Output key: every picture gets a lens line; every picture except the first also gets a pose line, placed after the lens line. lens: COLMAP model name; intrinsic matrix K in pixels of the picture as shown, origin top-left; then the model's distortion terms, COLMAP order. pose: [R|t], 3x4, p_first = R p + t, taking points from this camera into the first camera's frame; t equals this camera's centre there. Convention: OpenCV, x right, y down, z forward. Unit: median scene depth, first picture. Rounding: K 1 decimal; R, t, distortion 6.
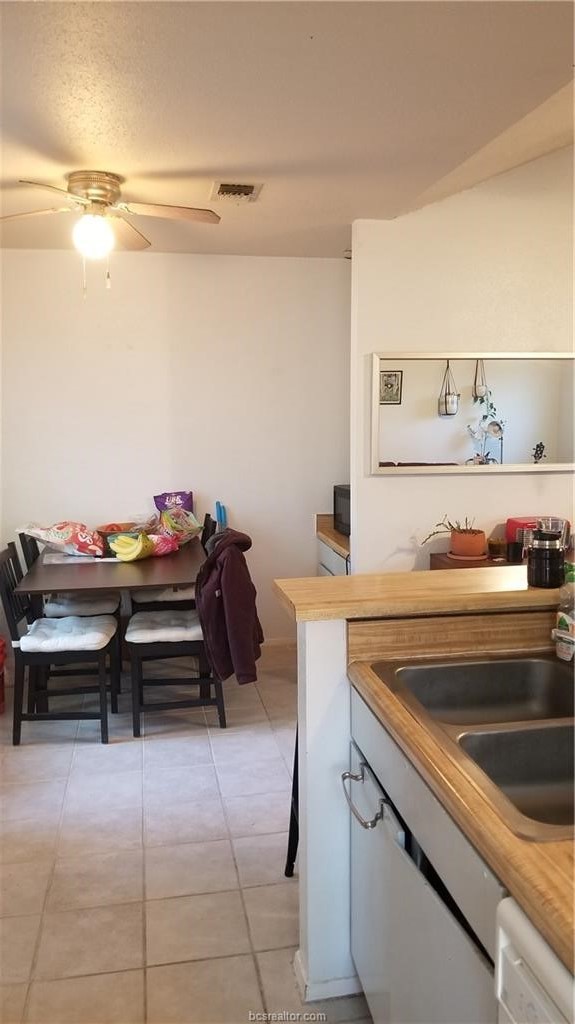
lens RADIAL K [[810.7, 0, 288.0], [0, 810.7, 510.0], [0, 0, 1]] dist [0.069760, -0.044054]
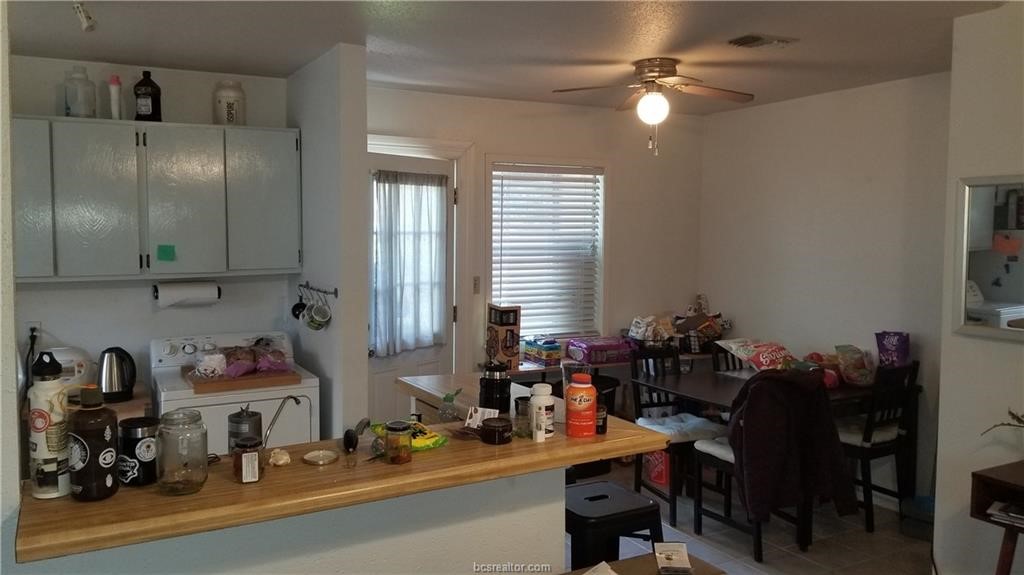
lens RADIAL K [[810.7, 0, 512.3], [0, 810.7, 288.1], [0, 0, 1]] dist [0.069760, -0.044054]
pose [[0.331075, 0.077021, -0.940456, 0.649330], [-0.123024, 0.991679, 0.037907, -0.058301], [0.935550, 0.103148, 0.337795, 0.294746]]
